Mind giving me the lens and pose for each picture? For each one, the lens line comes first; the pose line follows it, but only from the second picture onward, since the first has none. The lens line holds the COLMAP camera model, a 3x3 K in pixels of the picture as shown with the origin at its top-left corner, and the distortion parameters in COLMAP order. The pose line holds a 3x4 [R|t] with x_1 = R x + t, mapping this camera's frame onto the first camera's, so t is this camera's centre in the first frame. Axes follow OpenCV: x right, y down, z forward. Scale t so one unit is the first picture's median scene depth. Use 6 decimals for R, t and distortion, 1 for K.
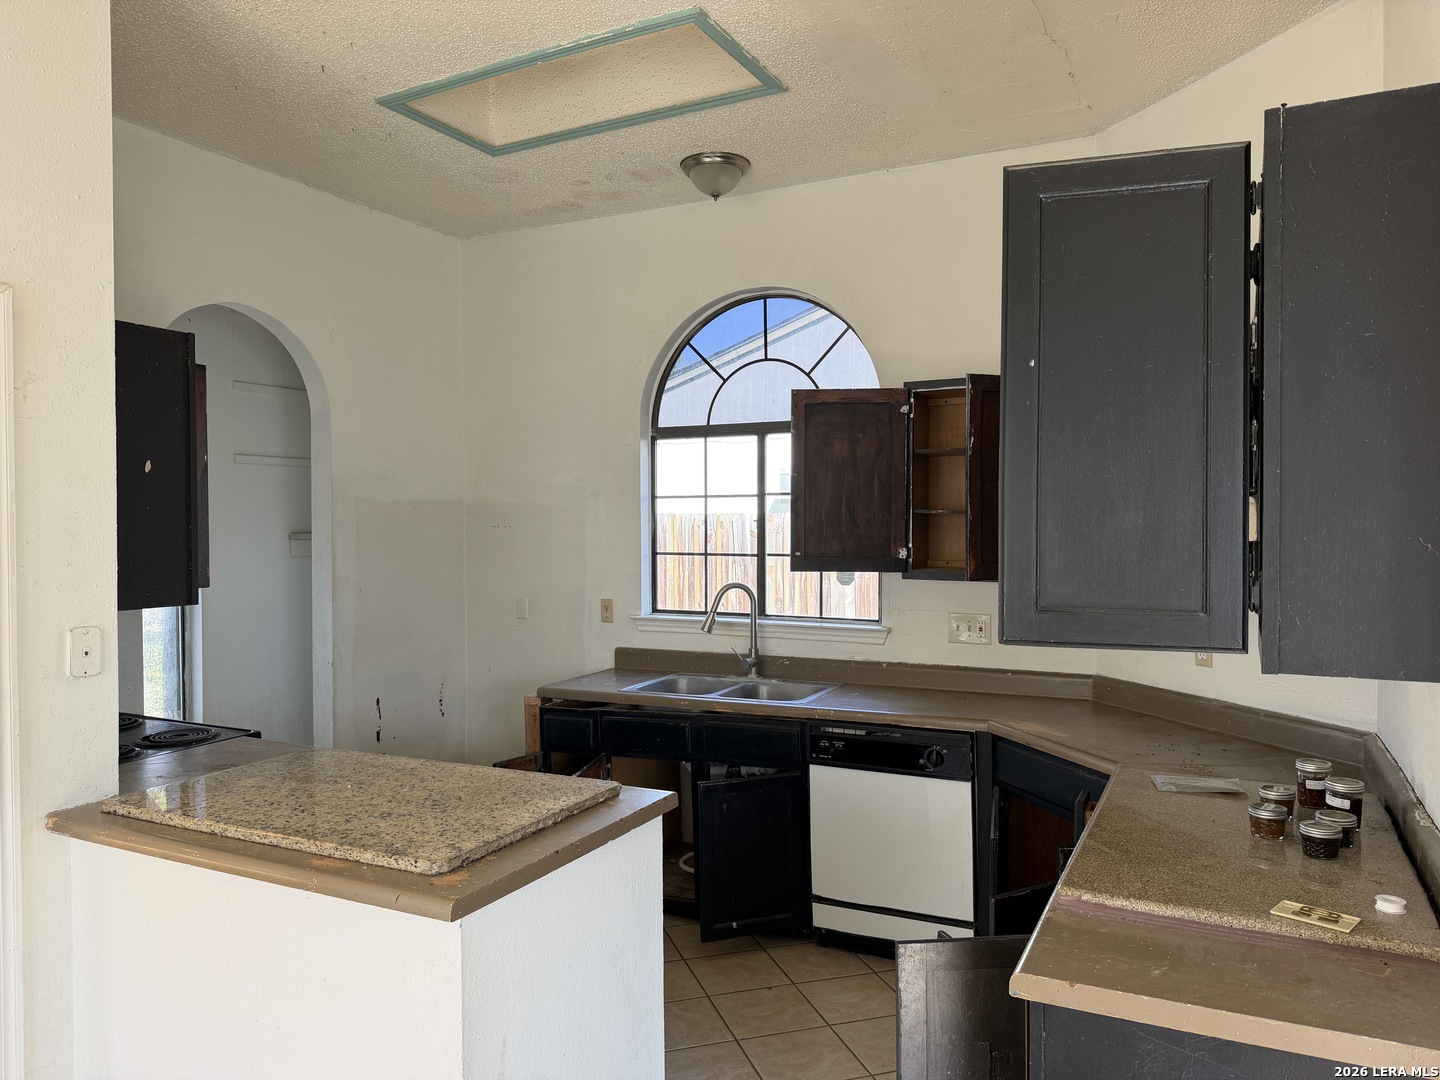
lens RADIAL K [[1010.8, 0, 721.3], [0, 1010.8, 554.4], [0, 0, 1]] dist [0.191407, -0.376626]
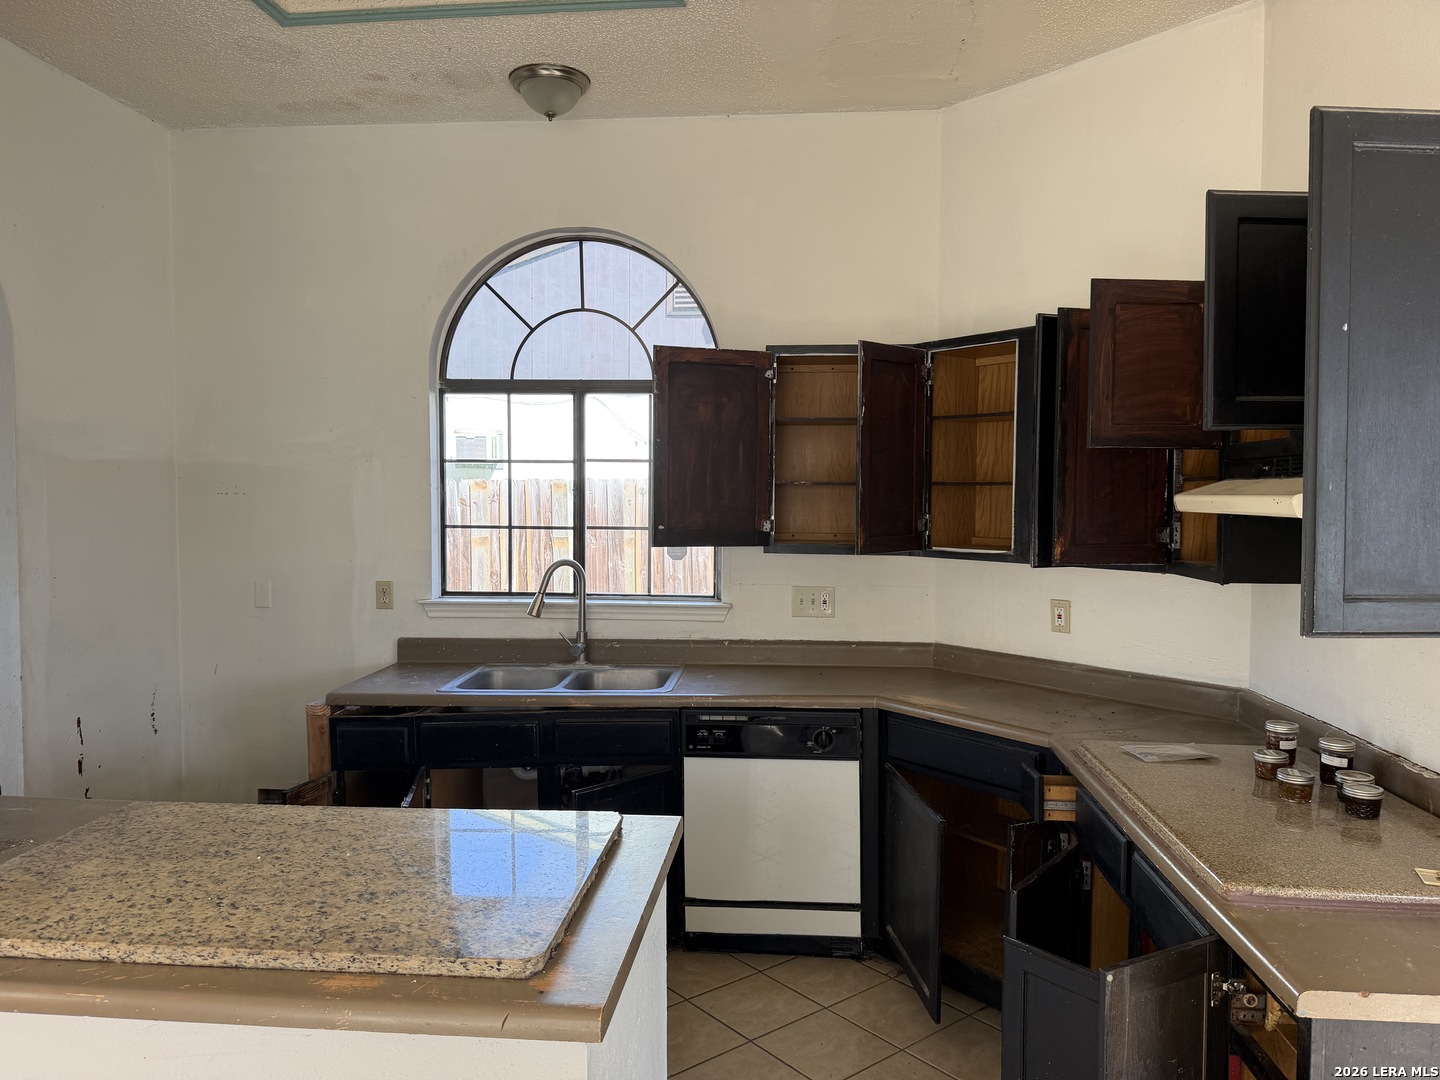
lens RADIAL K [[1009.5, 0, 720.0], [0, 1009.5, 540.0], [0, 0, 1]] dist [0.132384, -0.190118]
pose [[0.927180, -0.011569, 0.374437, -0.197366], [0.004343, 0.999788, 0.020135, -0.006560], [-0.374591, -0.017043, 0.927034, 0.129402]]
